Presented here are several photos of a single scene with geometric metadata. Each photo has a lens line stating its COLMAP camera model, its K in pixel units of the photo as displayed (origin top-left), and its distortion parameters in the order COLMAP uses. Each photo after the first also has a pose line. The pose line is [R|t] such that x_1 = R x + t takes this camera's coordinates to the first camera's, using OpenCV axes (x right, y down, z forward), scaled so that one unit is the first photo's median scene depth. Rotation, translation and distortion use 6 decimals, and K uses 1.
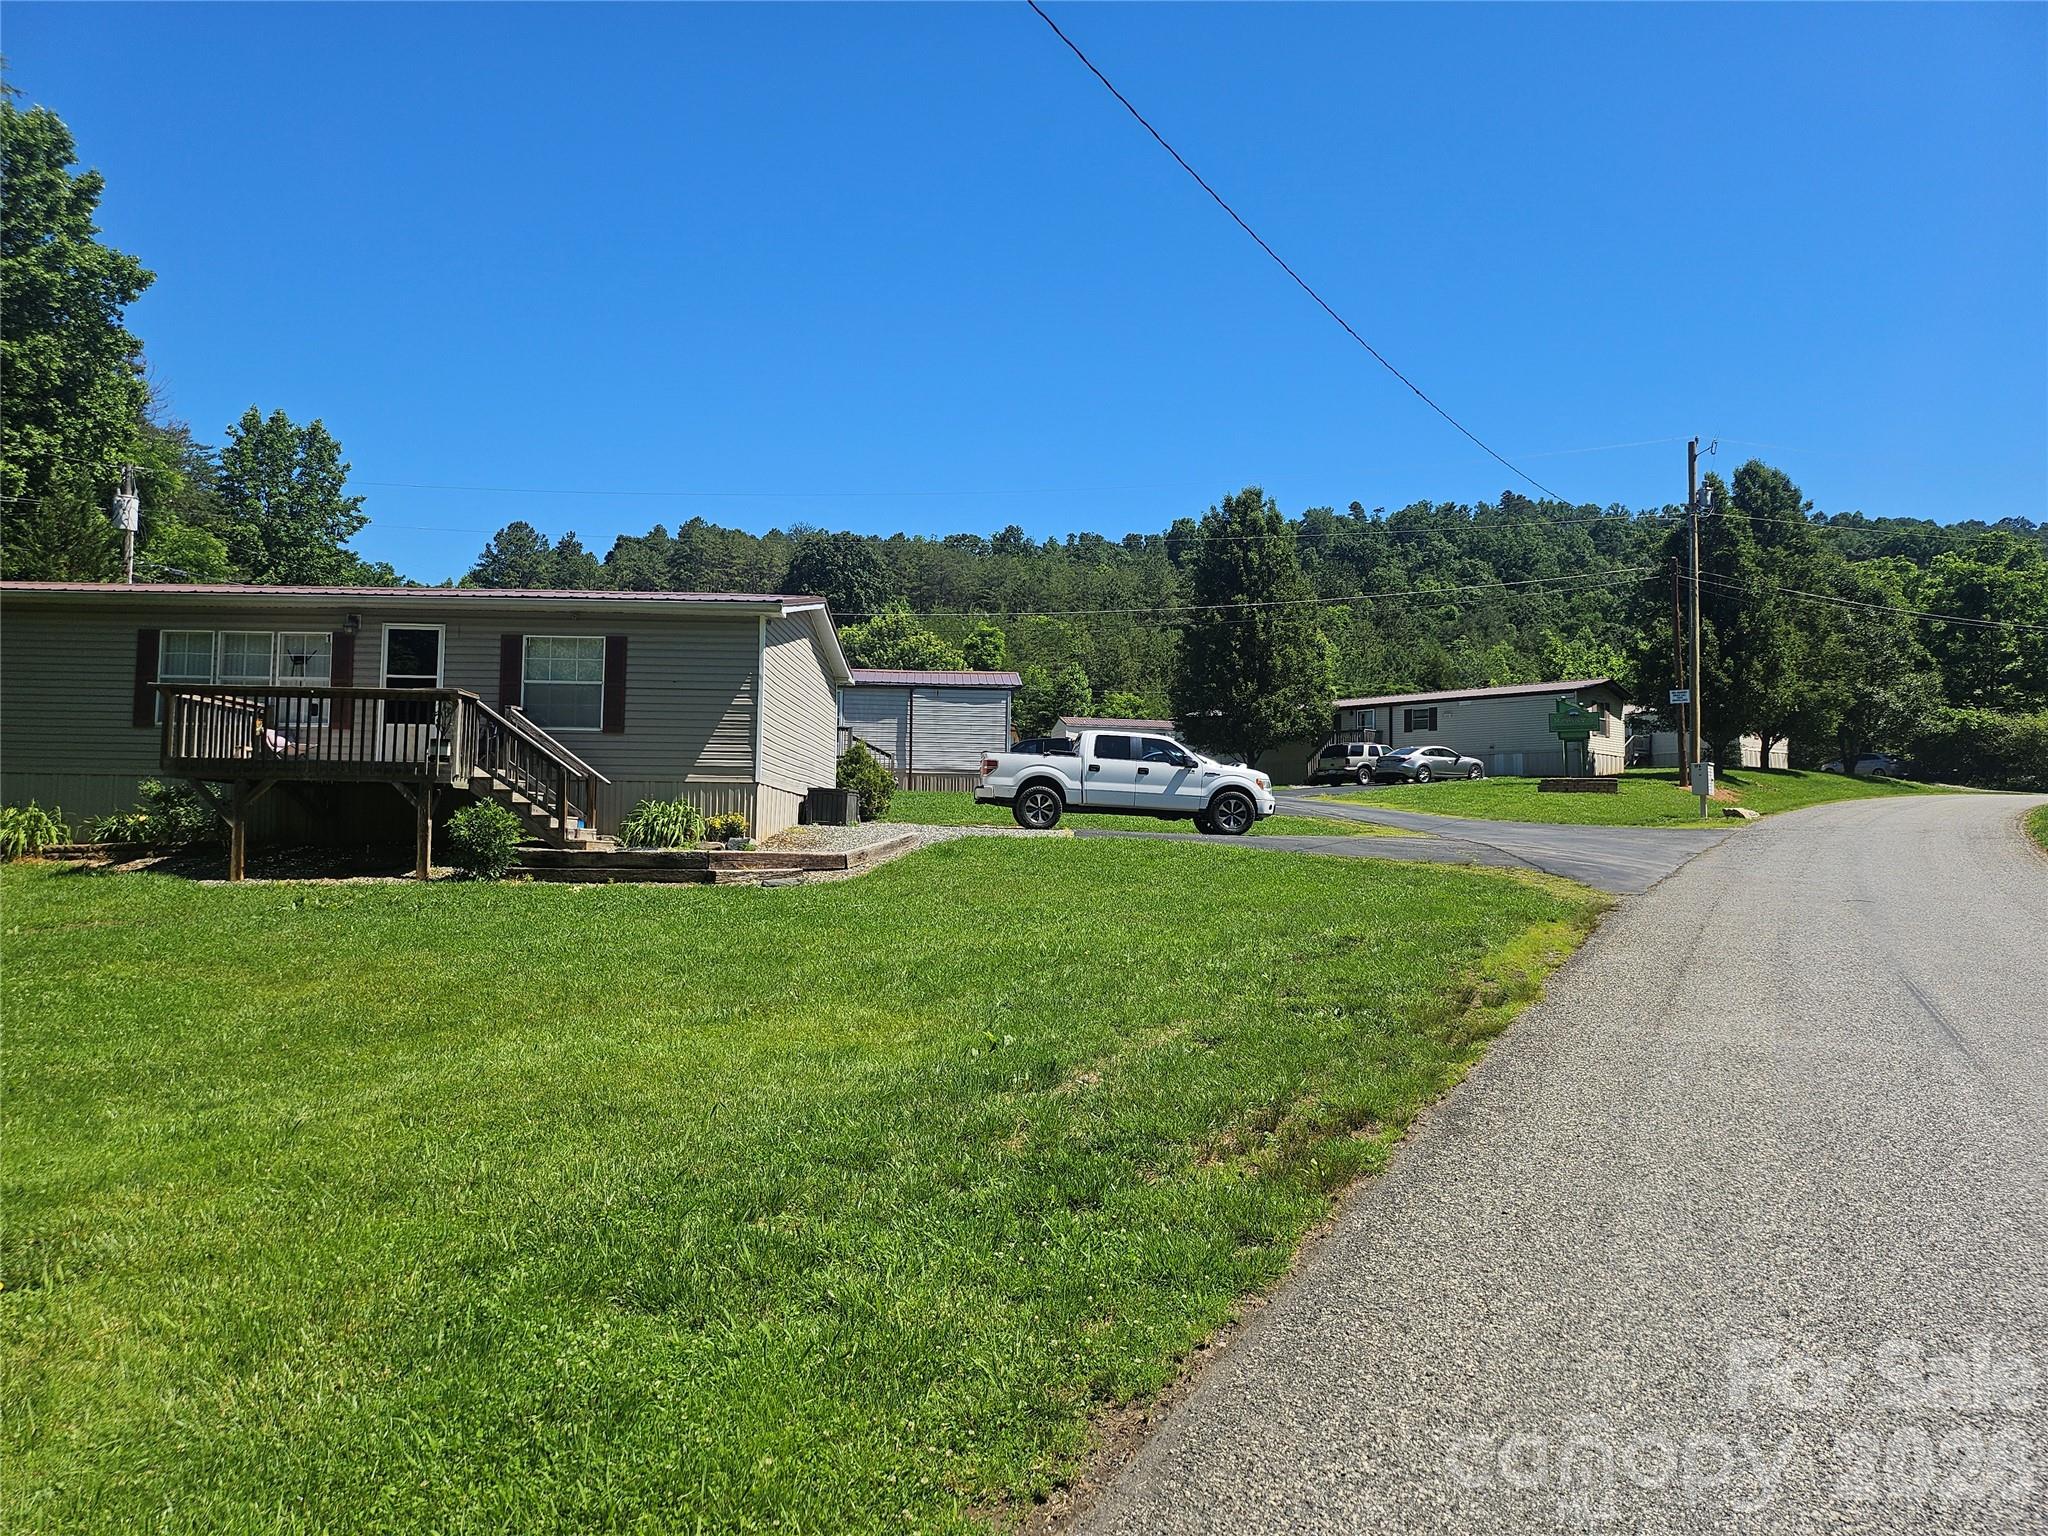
lens RADIAL K [[1426.4, 0, 1000.4], [0, 1426.4, 754.7], [0, 0, 1]] dist [0.062782, -0.081732]
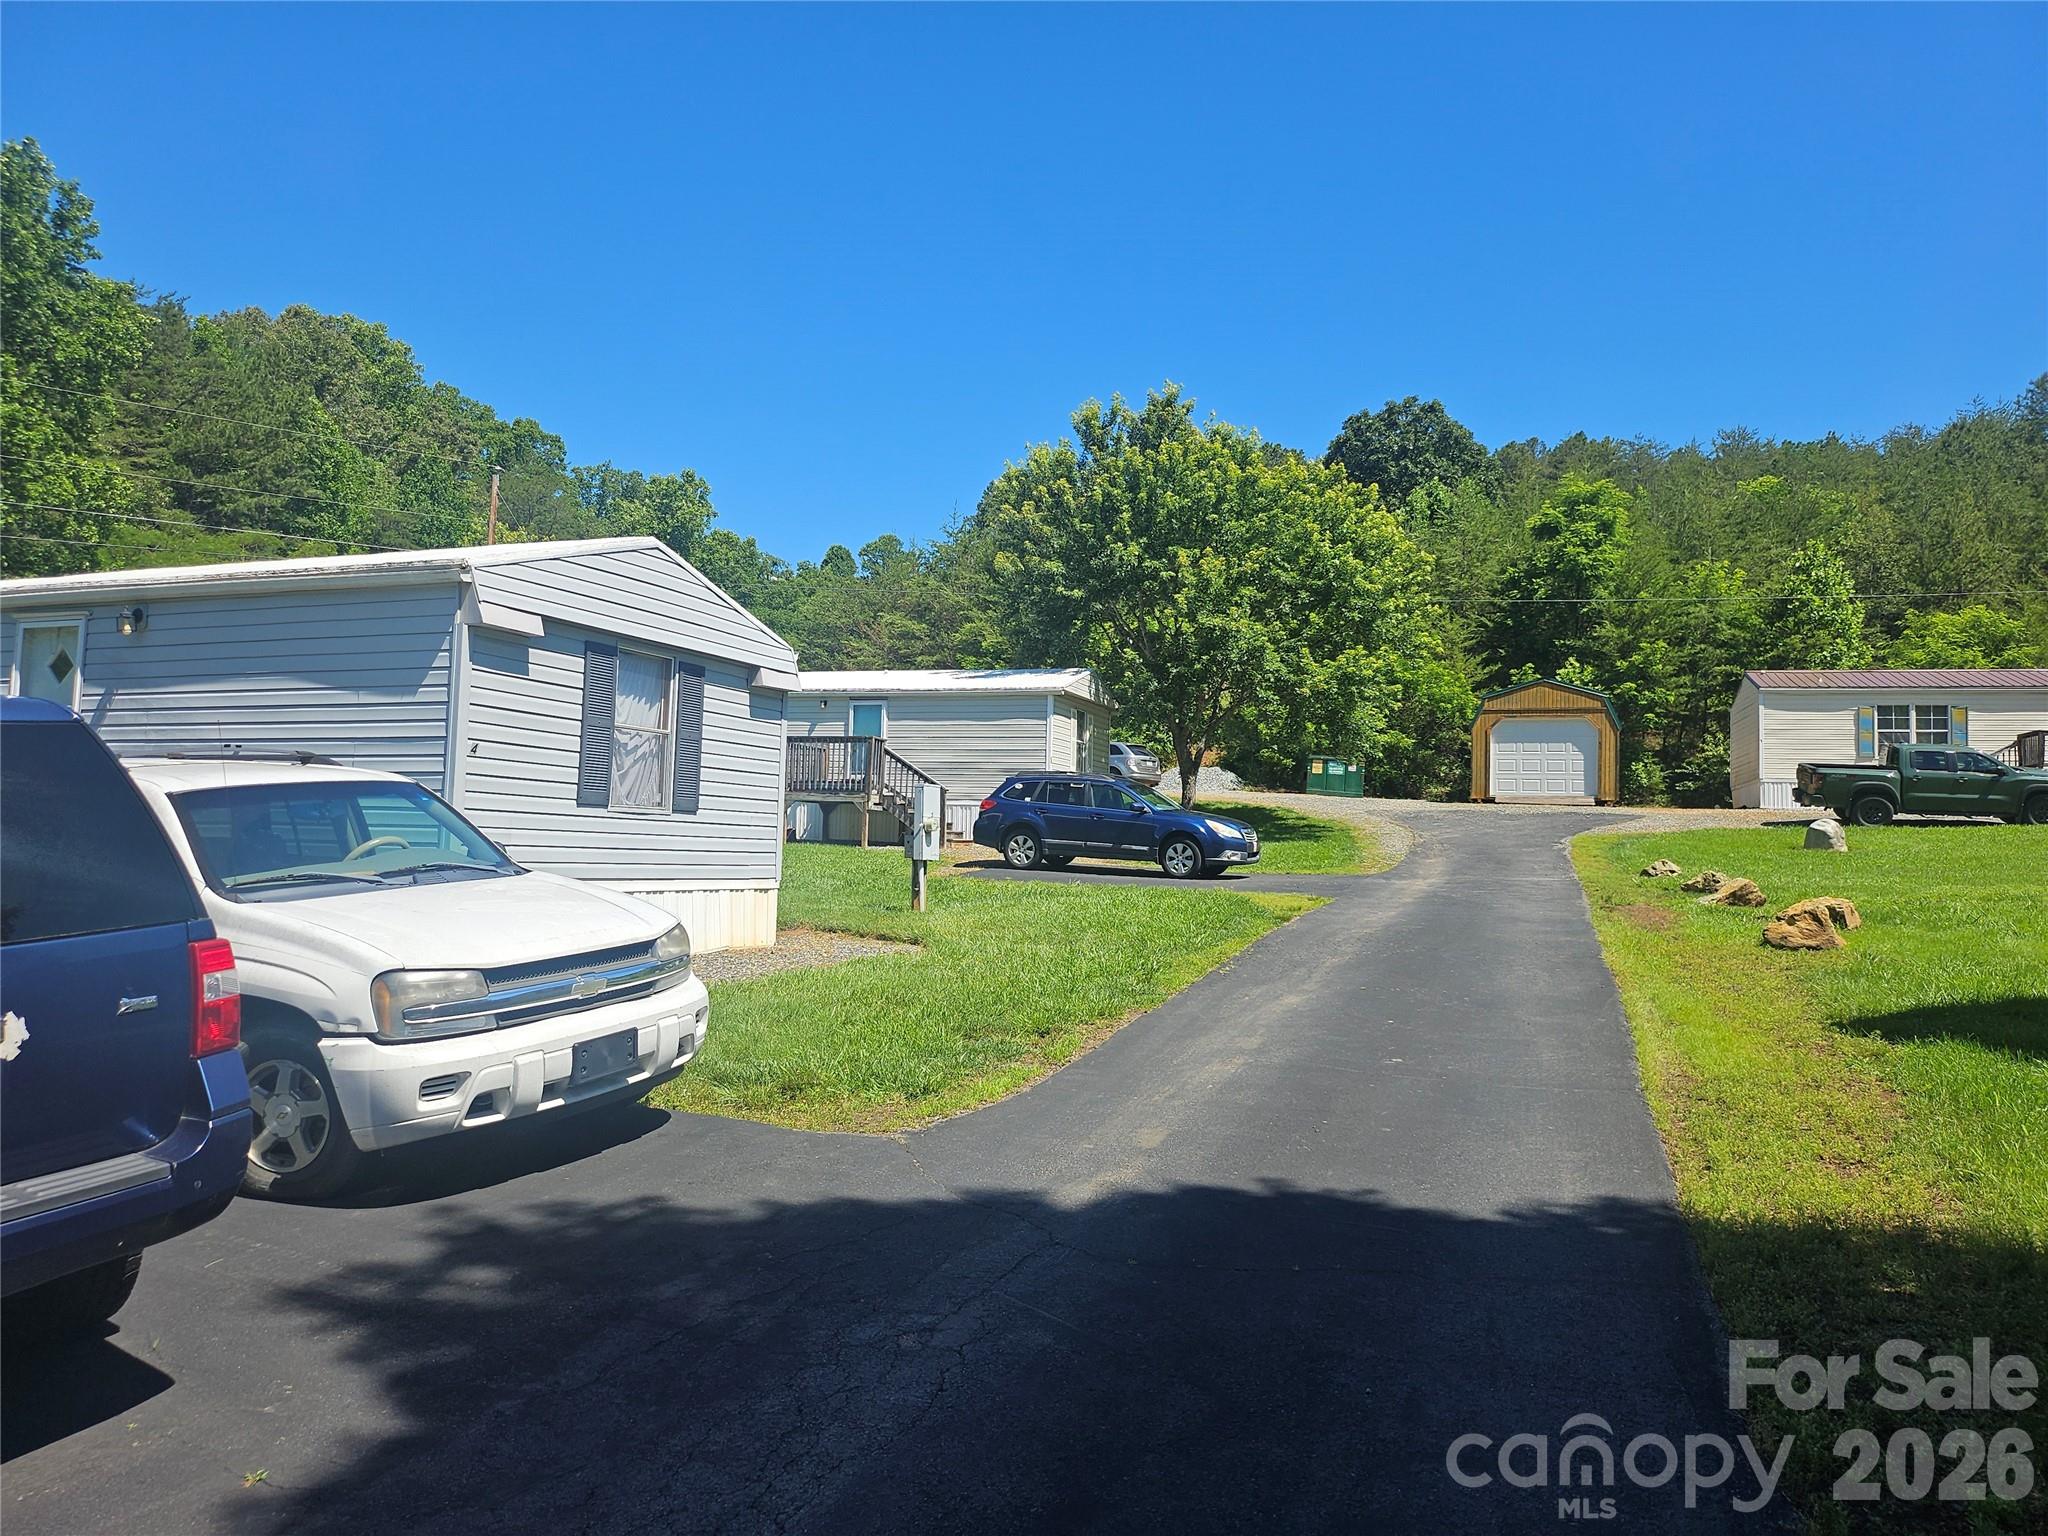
lens RADIAL K [[1436.6, 0, 1024.0], [0, 1436.6, 768.0], [0, 0, 1]] dist [0.008169, -0.001787]
pose [[0.867900, -0.018487, -0.496396, 0.108195], [0.017114, 0.999827, -0.007315, -0.002580], [0.496445, -0.002147, 0.868066, 0.980490]]
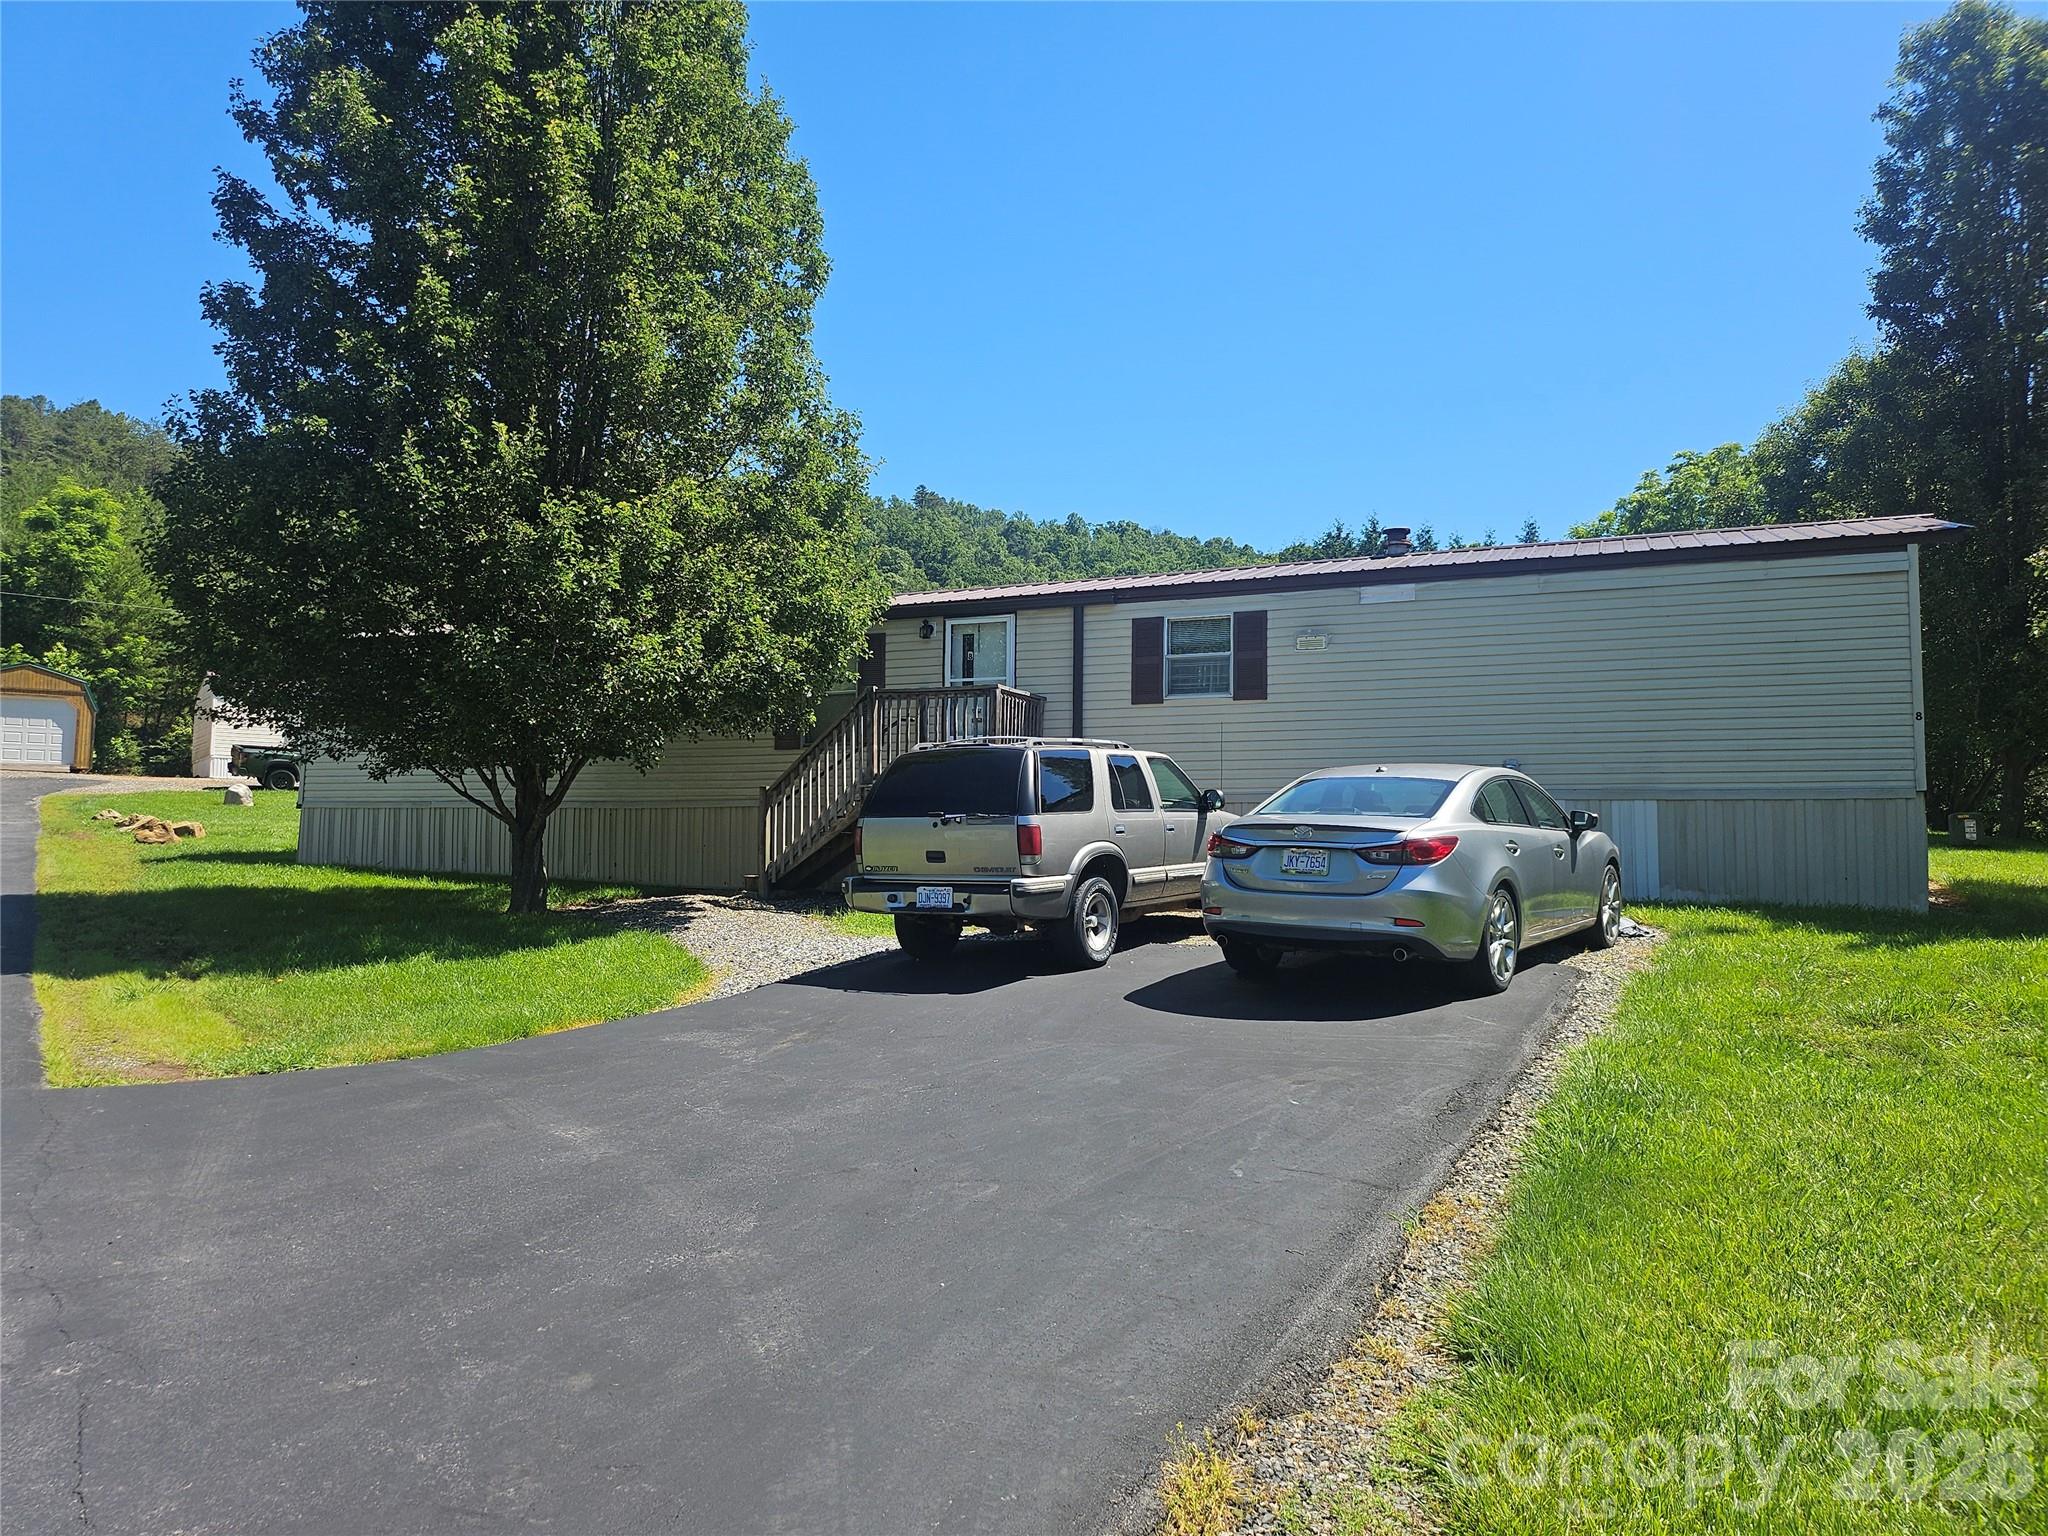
lens RADIAL K [[1426.4, 0, 1000.4], [0, 1426.4, 754.7], [0, 0, 1]] dist [0.062782, -0.081732]
pose [[0.915315, 0.023587, 0.402048, 0.153522], [-0.024034, 0.999703, -0.003934, -0.004654], [-0.402021, -0.006062, 0.915610, 0.763552]]
